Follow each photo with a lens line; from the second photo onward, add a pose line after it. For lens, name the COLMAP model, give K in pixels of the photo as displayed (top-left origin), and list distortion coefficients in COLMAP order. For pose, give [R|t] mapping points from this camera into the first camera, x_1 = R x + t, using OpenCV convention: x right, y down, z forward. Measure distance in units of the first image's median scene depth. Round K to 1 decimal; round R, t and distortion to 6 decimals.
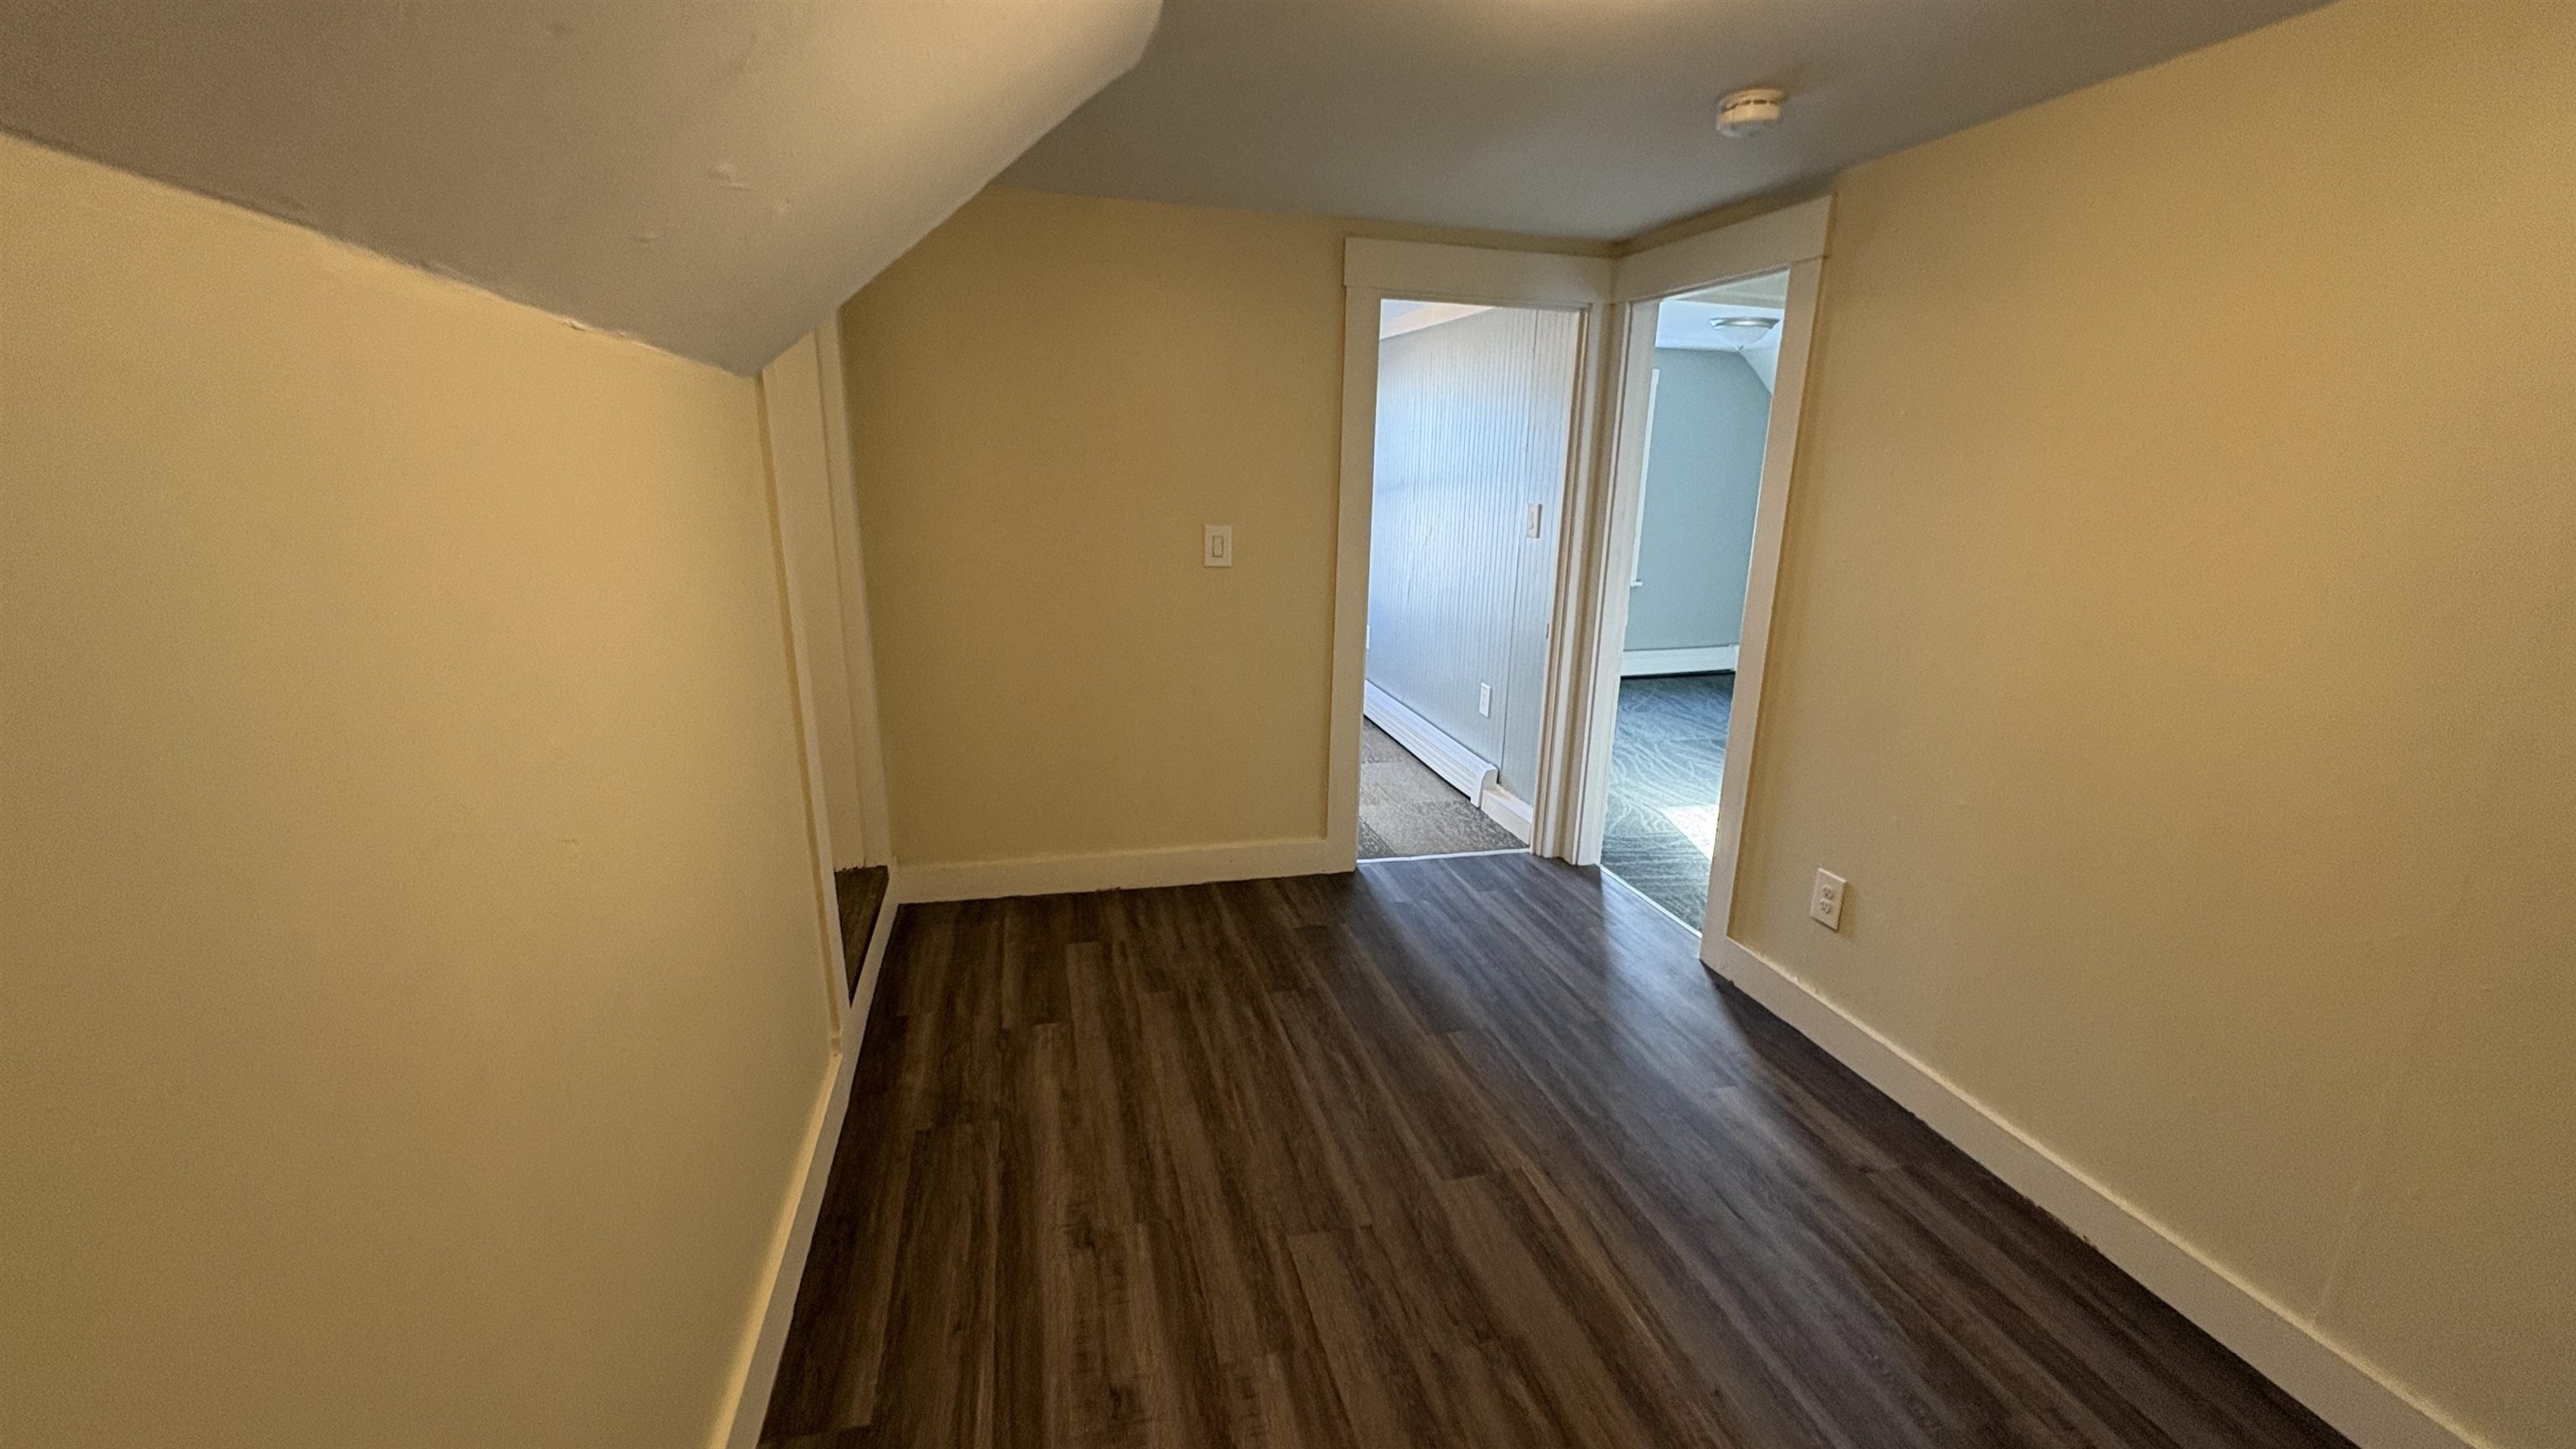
lens RADIAL K [[1020.1, 0, 1287.6], [0, 1020.1, 726.5], [0, 0, 1]] dist [-0.001124, 0.000048]
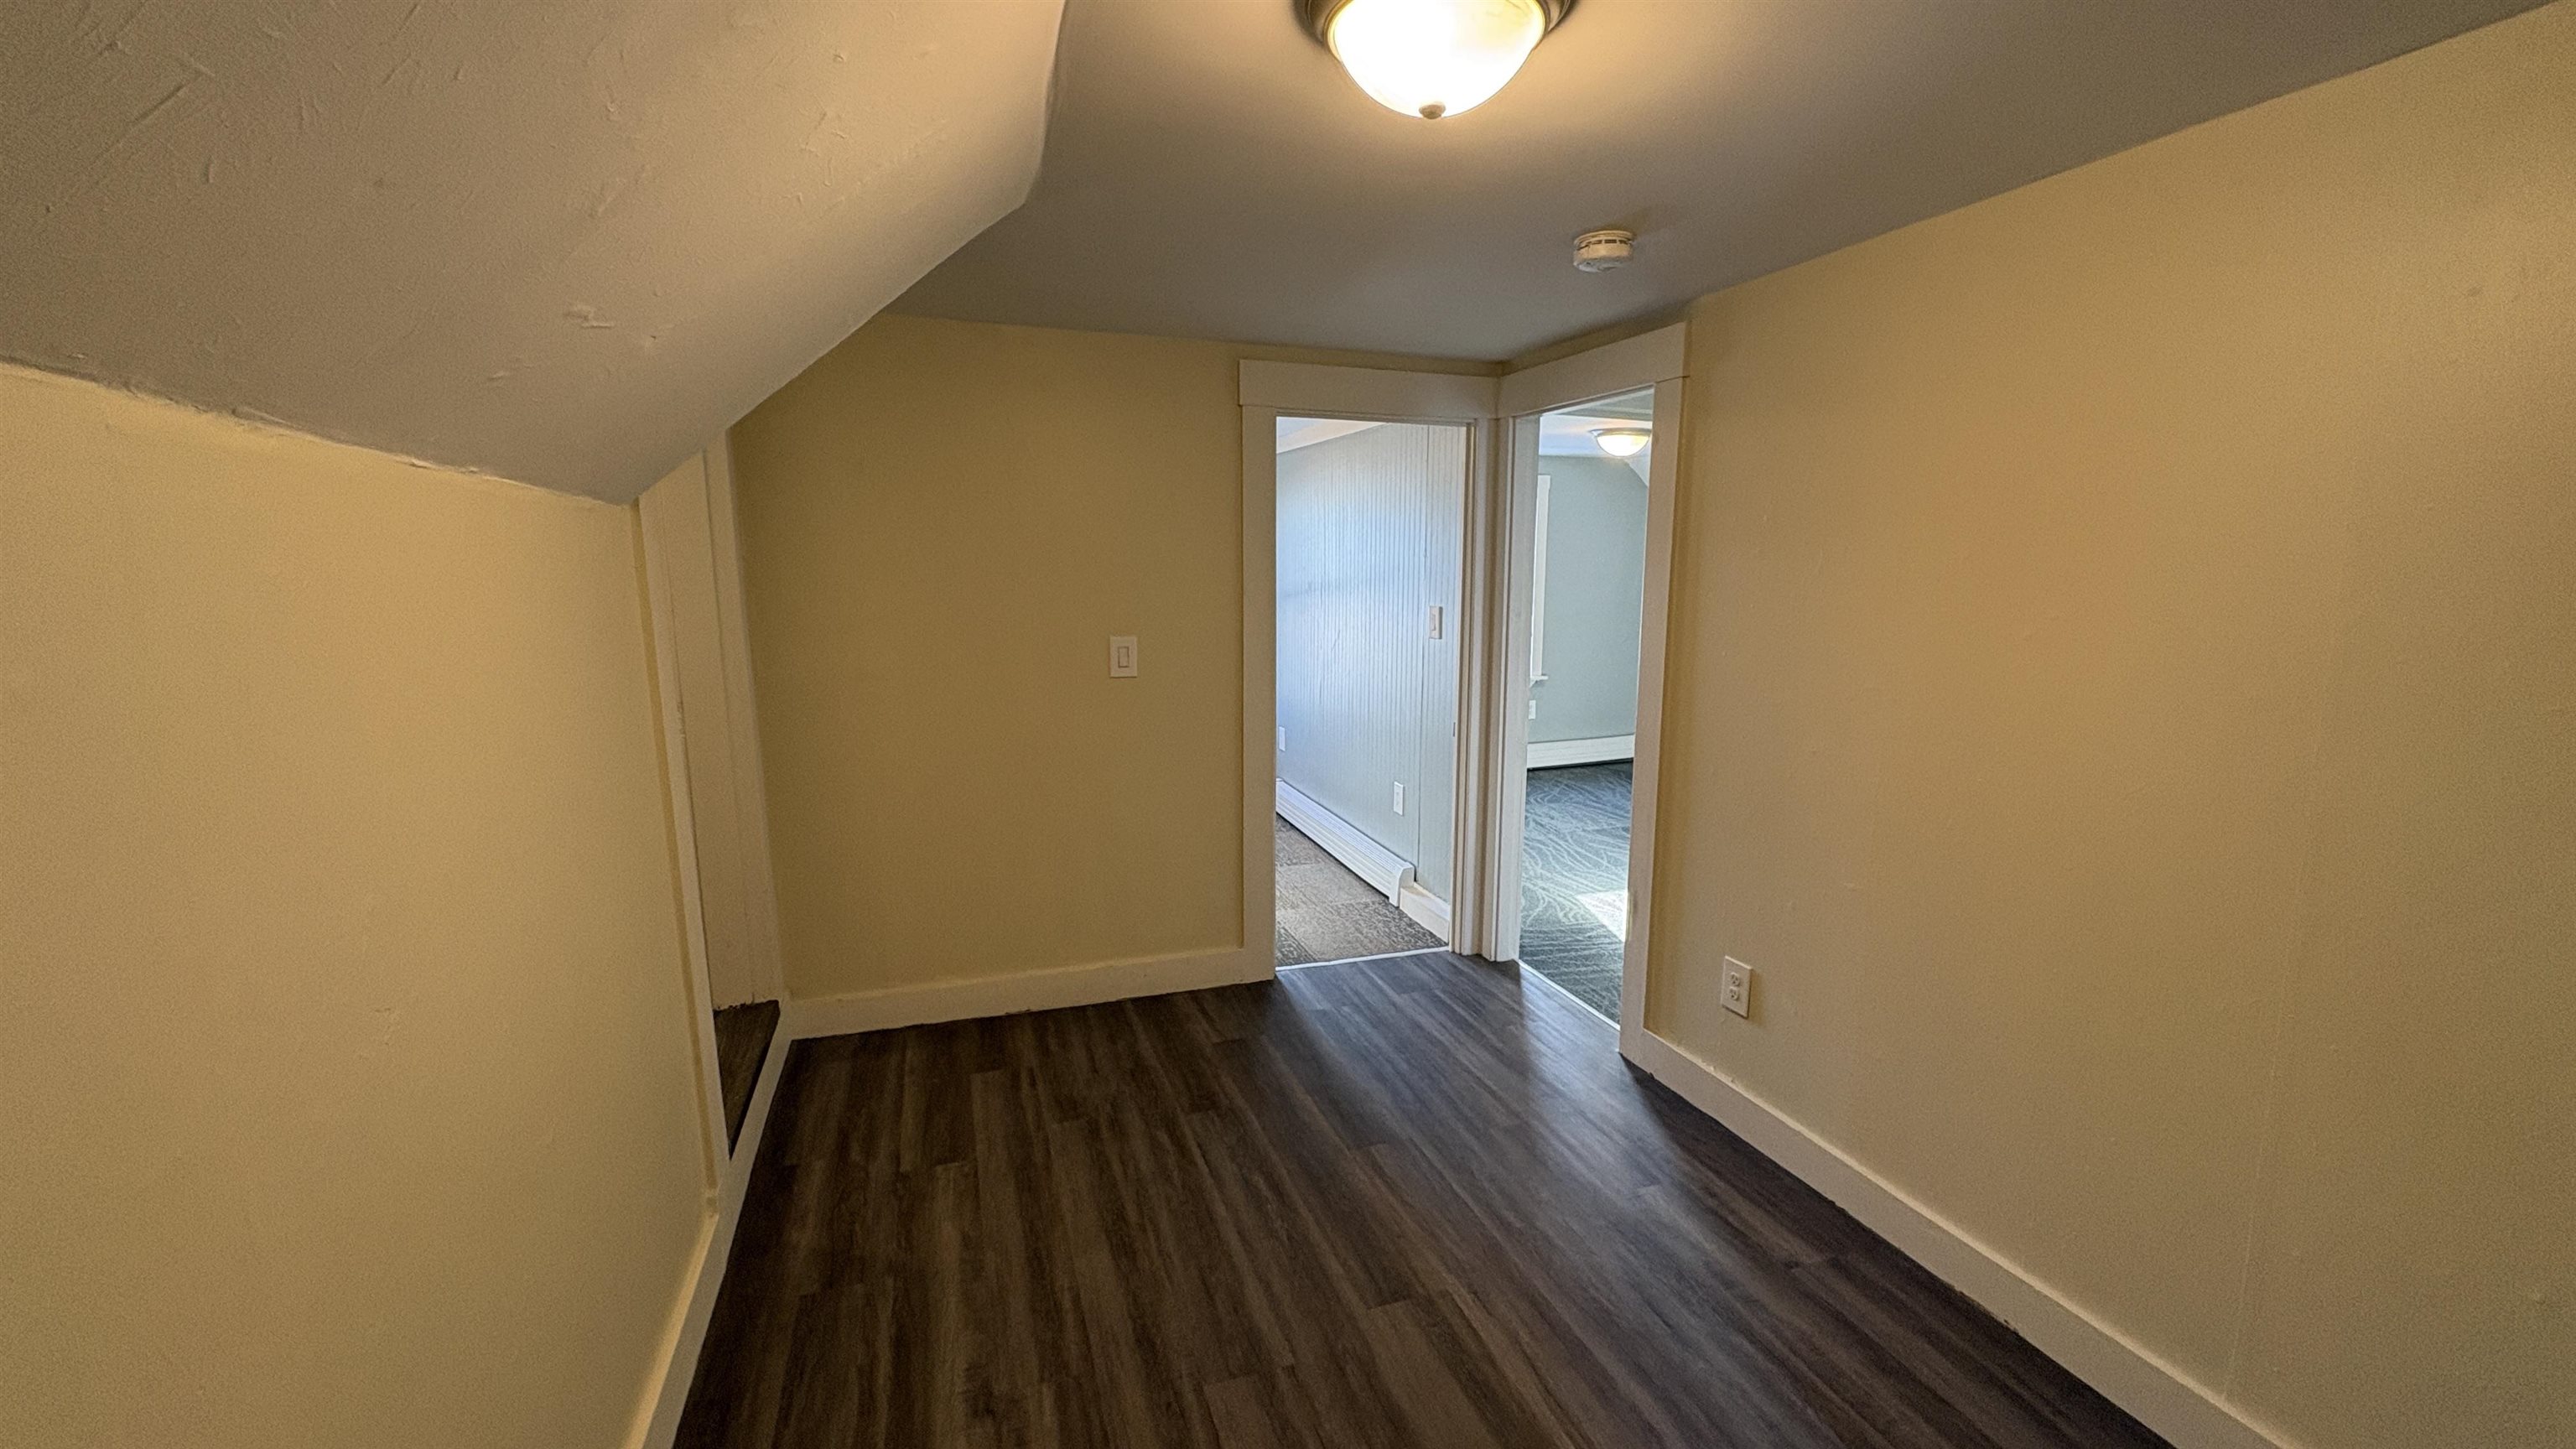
lens RADIAL K [[1020.1, 0, 1288.0], [0, 1020.1, 727.2], [0, 0, 1]] dist [-0.001124, 0.000048]
pose [[0.996543, -0.032141, 0.076608, 0.019933], [0.039369, 0.994717, -0.094802, -0.009586], [-0.073156, 0.097490, 0.992544, 0.001908]]
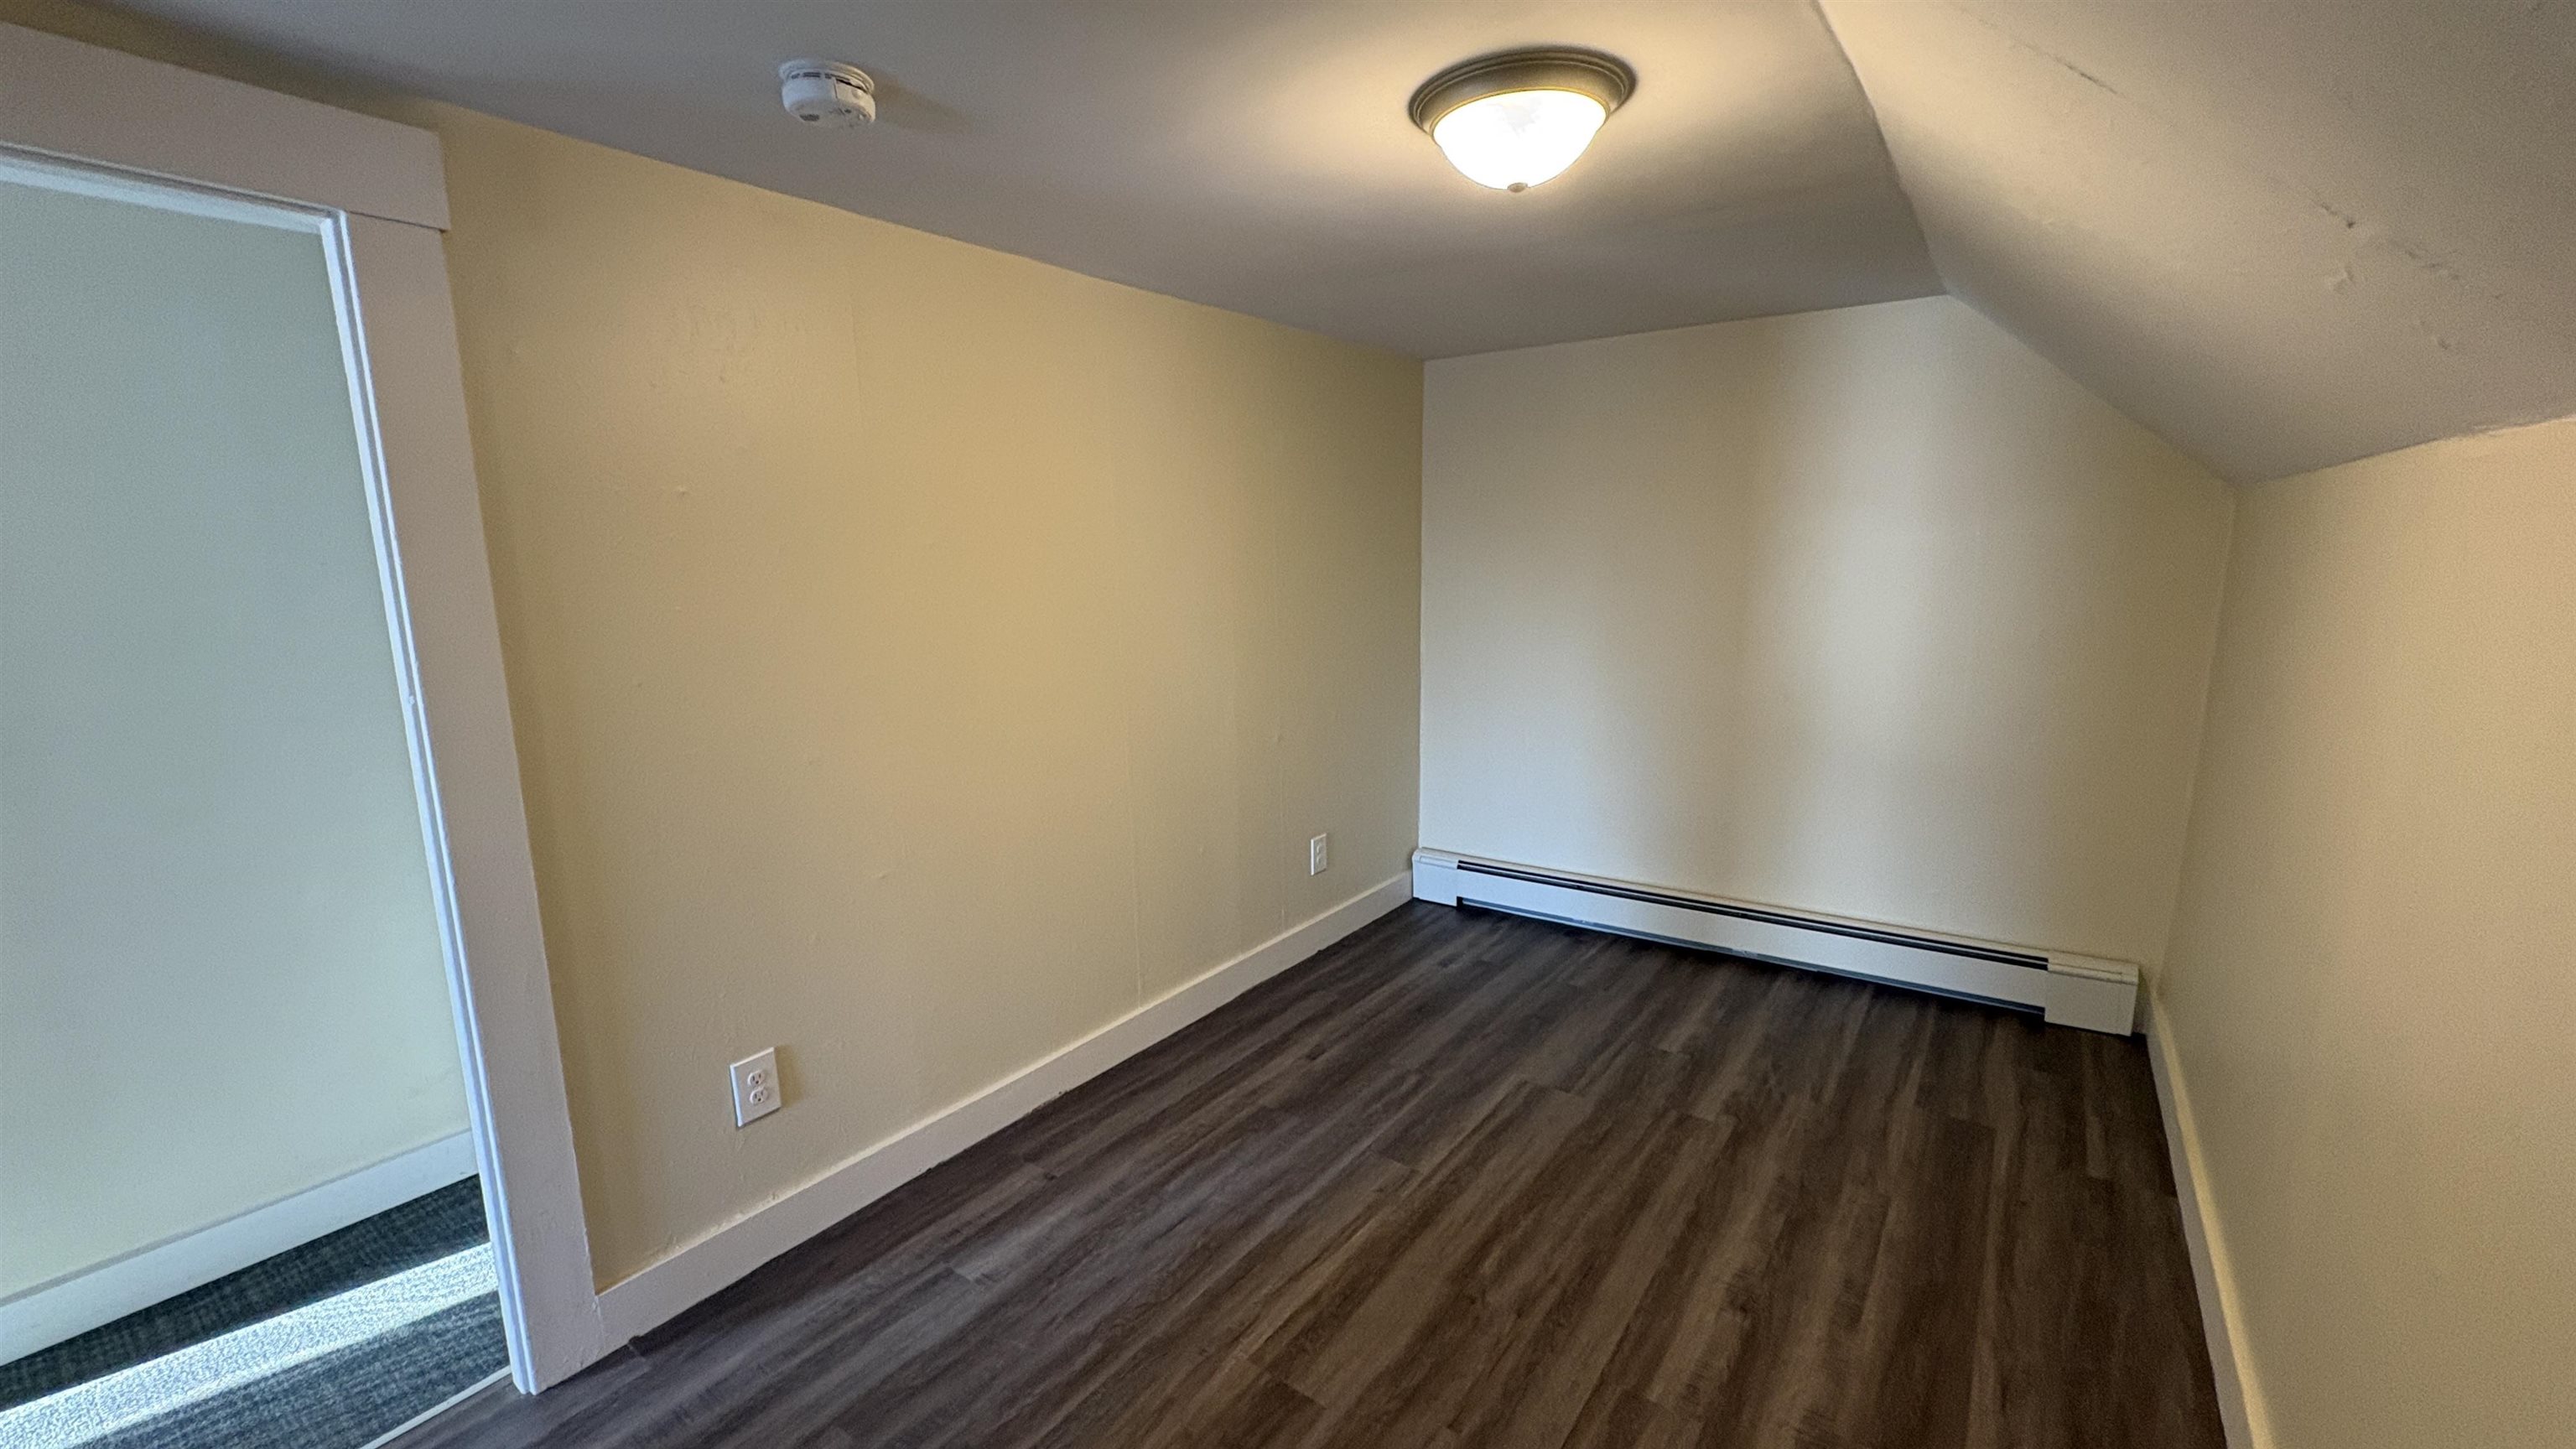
lens RADIAL K [[1020.1, 0, 1278.4], [0, 1020.1, 733.9], [0, 0, 1]] dist [-0.001124, 0.000048]
pose [[-0.627758, -0.155837, 0.762650, -0.336962], [0.195158, 0.916954, 0.348006, -0.323183], [-0.753547, 0.367301, -0.545213, 1.159615]]
